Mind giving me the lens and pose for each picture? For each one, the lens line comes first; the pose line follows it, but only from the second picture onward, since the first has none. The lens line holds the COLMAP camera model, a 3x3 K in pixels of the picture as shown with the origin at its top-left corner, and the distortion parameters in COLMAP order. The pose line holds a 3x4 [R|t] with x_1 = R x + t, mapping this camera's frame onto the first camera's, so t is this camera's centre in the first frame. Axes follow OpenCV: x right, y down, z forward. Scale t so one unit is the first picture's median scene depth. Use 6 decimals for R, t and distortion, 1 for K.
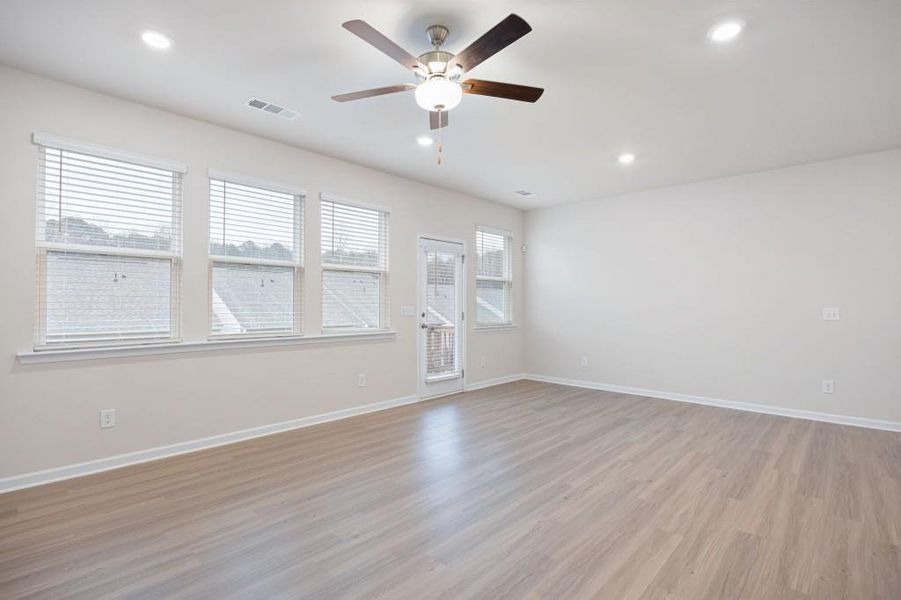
lens RADIAL K [[420.2, 0, 437.2], [0, 420.2, 295.1], [0, 0, 1]] dist [-0.018815, 0.000578]
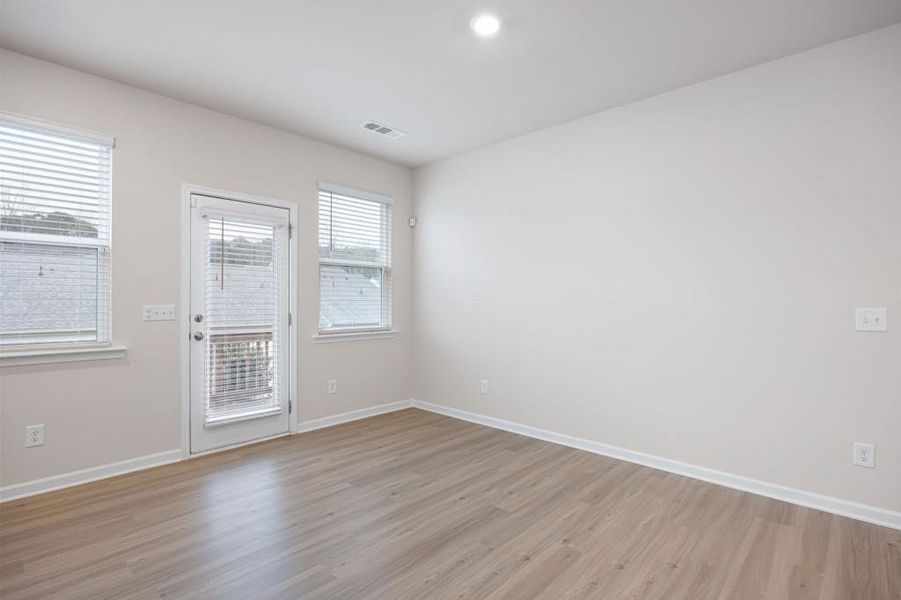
lens RADIAL K [[443.8, 0, 445.4], [0, 443.8, 296.7], [0, 0, 1]] dist [0.041078, -0.000126]
pose [[0.999987, 0.000904, 0.005109, 0.329911], [-0.000958, 0.999943, 0.010666, 0.007762], [-0.005099, -0.010671, 0.999930, 0.335737]]
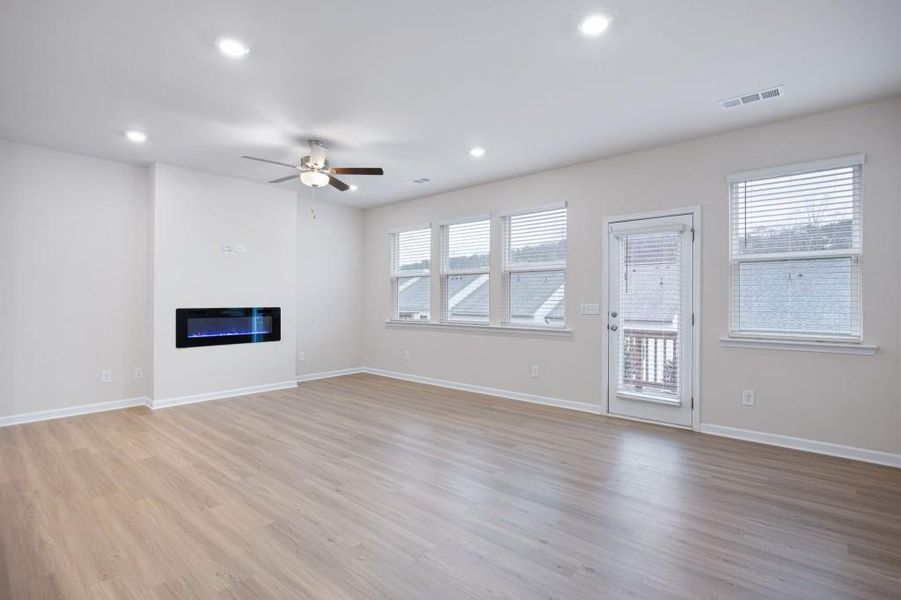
lens RADIAL K [[413.6, 0, 457.4], [0, 413.6, 302.7], [0, 0, 1]] dist [-0.018427, 0.000005]
pose [[0.101149, 0.004968, -0.994859, 0.750341], [0.015376, 0.999860, 0.006556, 0.014235], [0.994752, -0.015960, 0.101058, 0.611554]]
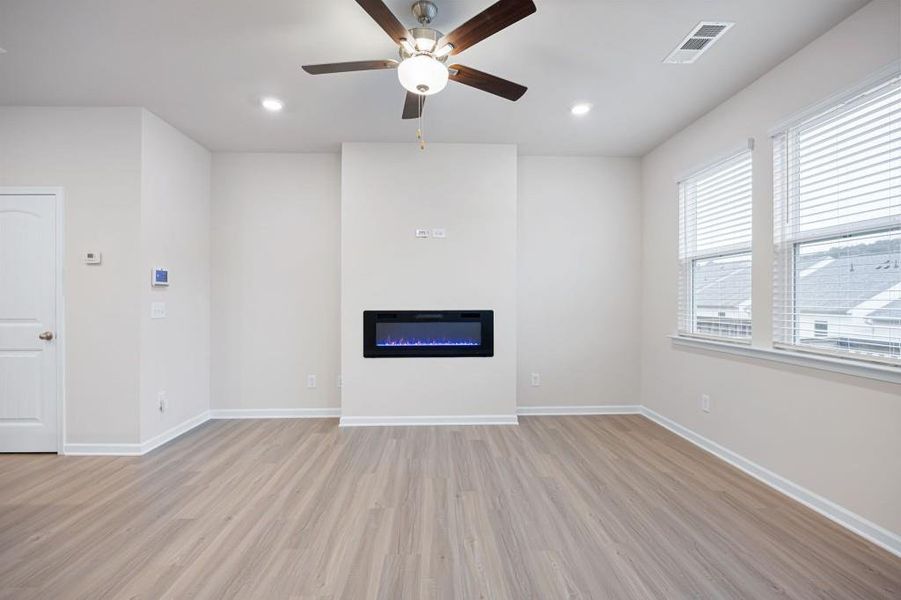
lens RADIAL K [[413.6, 0, 457.4], [0, 413.6, 302.7], [0, 0, 1]] dist [-0.018427, 0.000005]
pose [[-0.659667, 0.004888, -0.751542, 0.274403], [0.013390, 0.999897, -0.005249, 0.015022], [0.751438, -0.013525, -0.659665, 0.717884]]
